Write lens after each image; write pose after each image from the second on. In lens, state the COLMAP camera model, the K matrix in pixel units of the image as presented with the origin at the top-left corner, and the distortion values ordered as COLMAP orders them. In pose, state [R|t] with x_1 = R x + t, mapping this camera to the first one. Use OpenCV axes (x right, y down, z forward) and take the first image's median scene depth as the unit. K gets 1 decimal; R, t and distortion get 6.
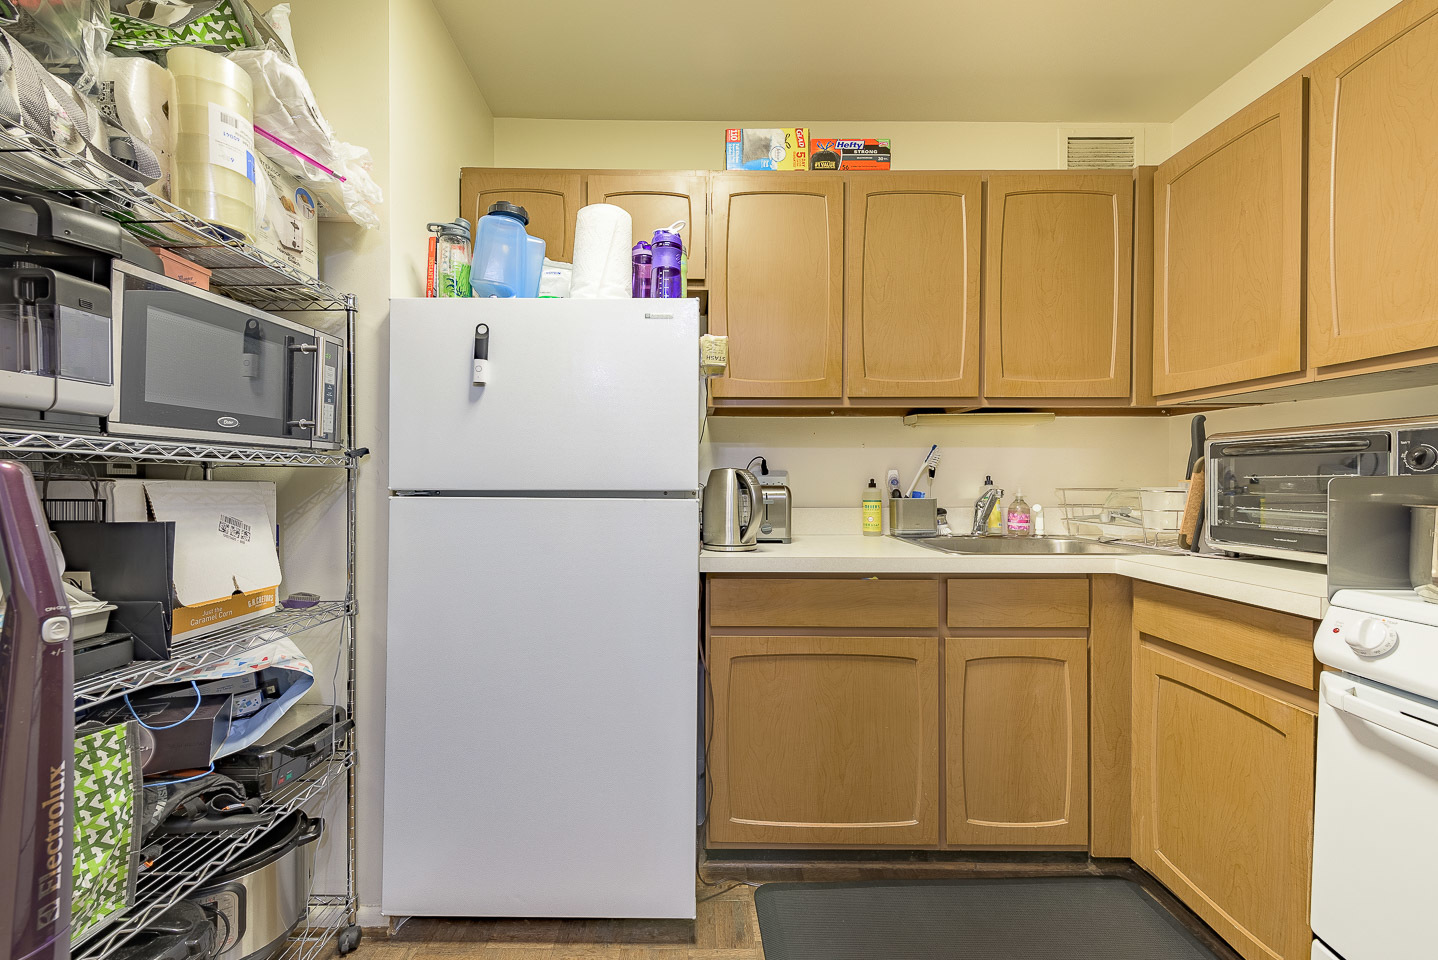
lens RADIAL K [[630.9, 0, 717.6], [0, 630.9, 480.3], [0, 0, 1]] dist [0.013251, -0.004774]
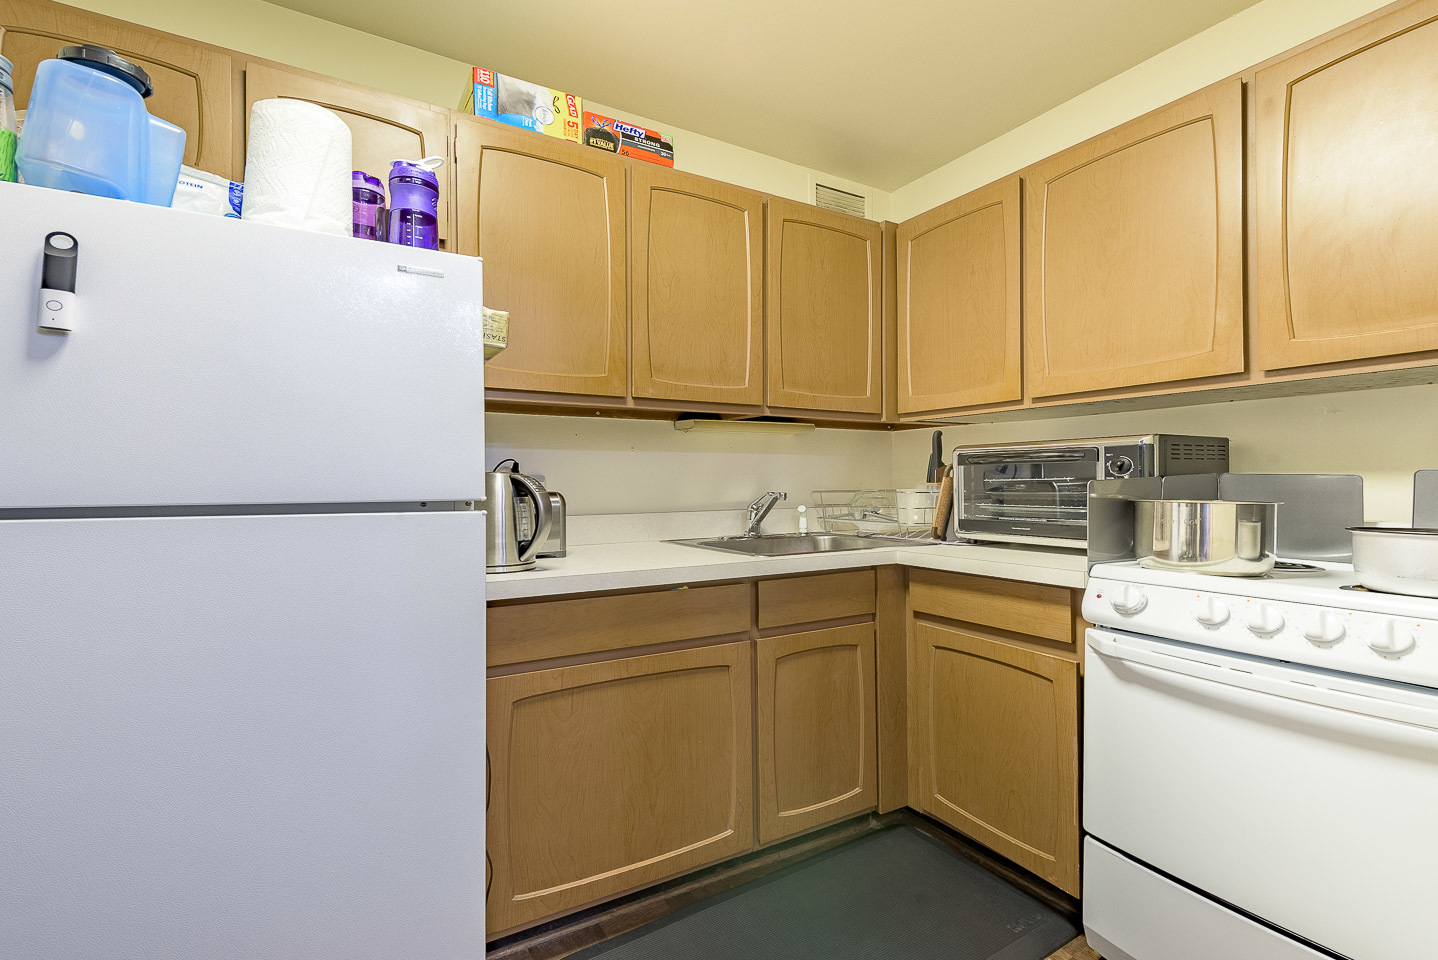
lens RADIAL K [[597.8, 0, 724.4], [0, 597.8, 480.2], [0, 0, 1]] dist [0.009870, -0.002843]
pose [[0.835300, -0.004460, 0.549777, -0.197398], [0.008522, 0.999952, -0.004835, -0.002690], [-0.549729, 0.008724, 0.835298, 0.212635]]
